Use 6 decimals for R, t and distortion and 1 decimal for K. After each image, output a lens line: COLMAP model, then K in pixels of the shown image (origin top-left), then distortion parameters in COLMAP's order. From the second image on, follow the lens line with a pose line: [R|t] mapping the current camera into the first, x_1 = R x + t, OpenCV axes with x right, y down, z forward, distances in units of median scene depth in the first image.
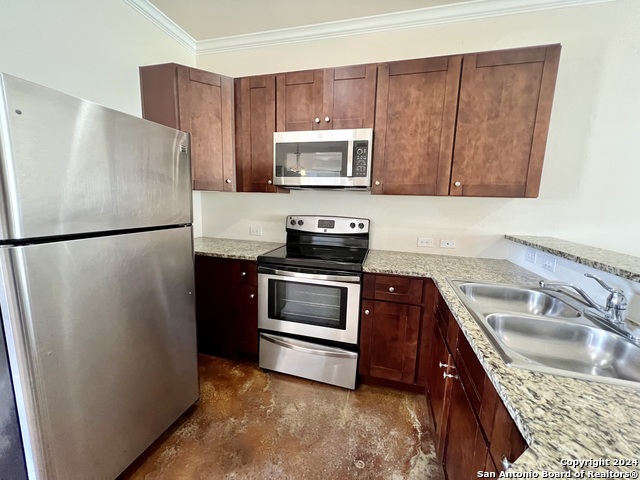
lens RADIAL K [[257.1, 0, 319.0], [0, 257.1, 238.3], [0, 0, 1]] dist [0.000081, 0.000260]
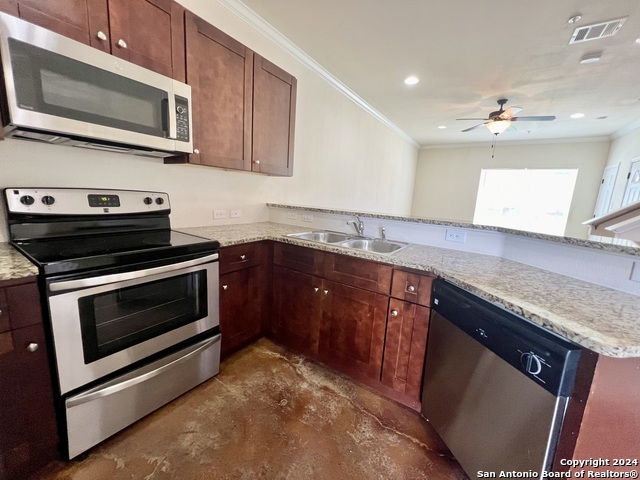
lens RADIAL K [[257.1, 0, 319.0], [0, 257.1, 238.3], [0, 0, 1]] dist [0.000081, 0.000260]
pose [[0.328949, -0.171404, 0.928662, -0.551799], [0.092189, 0.984521, 0.149059, -0.009552], [-0.939837, 0.036580, 0.339659, 0.316245]]
